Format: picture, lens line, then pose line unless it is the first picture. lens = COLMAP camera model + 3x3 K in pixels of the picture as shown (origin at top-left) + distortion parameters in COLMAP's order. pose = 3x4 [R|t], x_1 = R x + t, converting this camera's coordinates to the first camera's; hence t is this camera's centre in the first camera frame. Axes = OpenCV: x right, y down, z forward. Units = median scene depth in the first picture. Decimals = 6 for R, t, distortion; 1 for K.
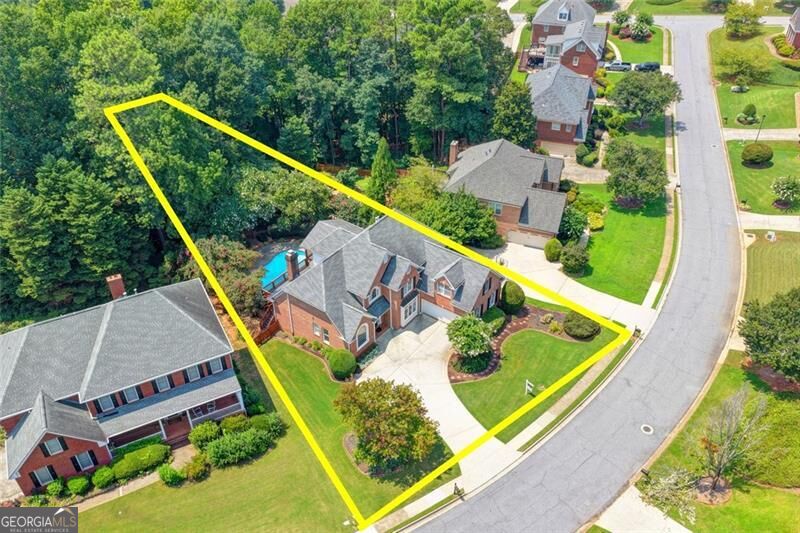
lens RADIAL K [[661.8, 0, 398.1], [0, 661.8, 264.0], [0, 0, 1]] dist [-0.004123, 0.014946]
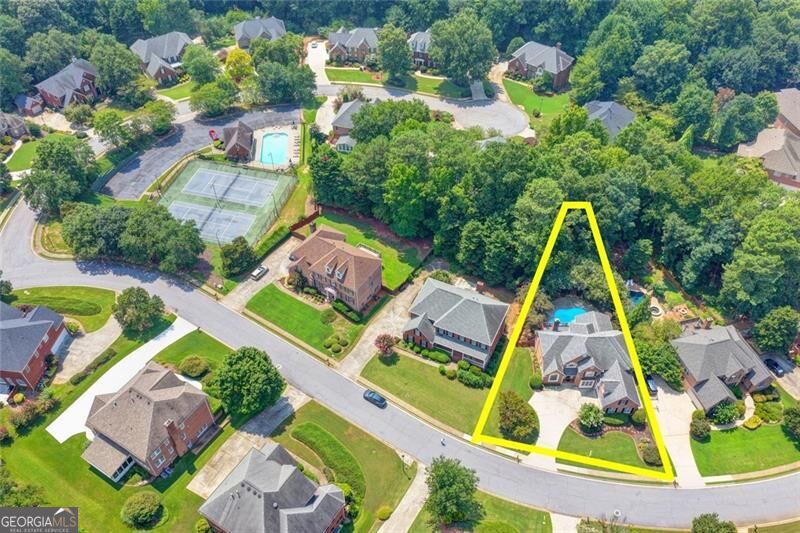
lens RADIAL K [[661.8, 0, 399.3], [0, 661.8, 266.9], [0, 0, 1]] dist [-0.004123, 0.014946]
pose [[0.599551, 0.580585, -0.550872, 0.547087], [-0.473666, 0.812218, 0.340504, -0.593045], [0.645120, 0.056779, 0.761969, -0.797537]]
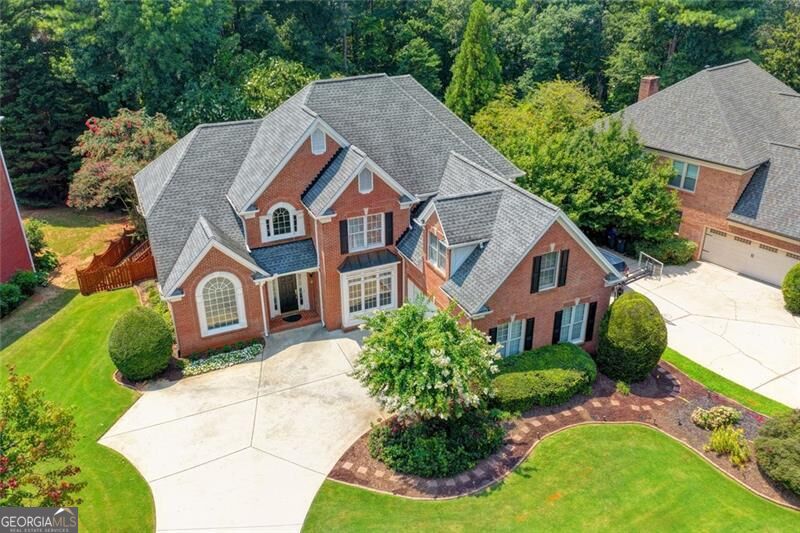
lens RADIAL K [[661.8, 0, 400.5], [0, 661.8, 266.3], [0, 0, 1]] dist [-0.004123, 0.014946]
pose [[0.876994, 0.215229, -0.429601, 0.218467], [-0.286746, 0.951843, -0.108495, 0.094926], [0.385562, 0.218336, 0.896477, 0.629865]]
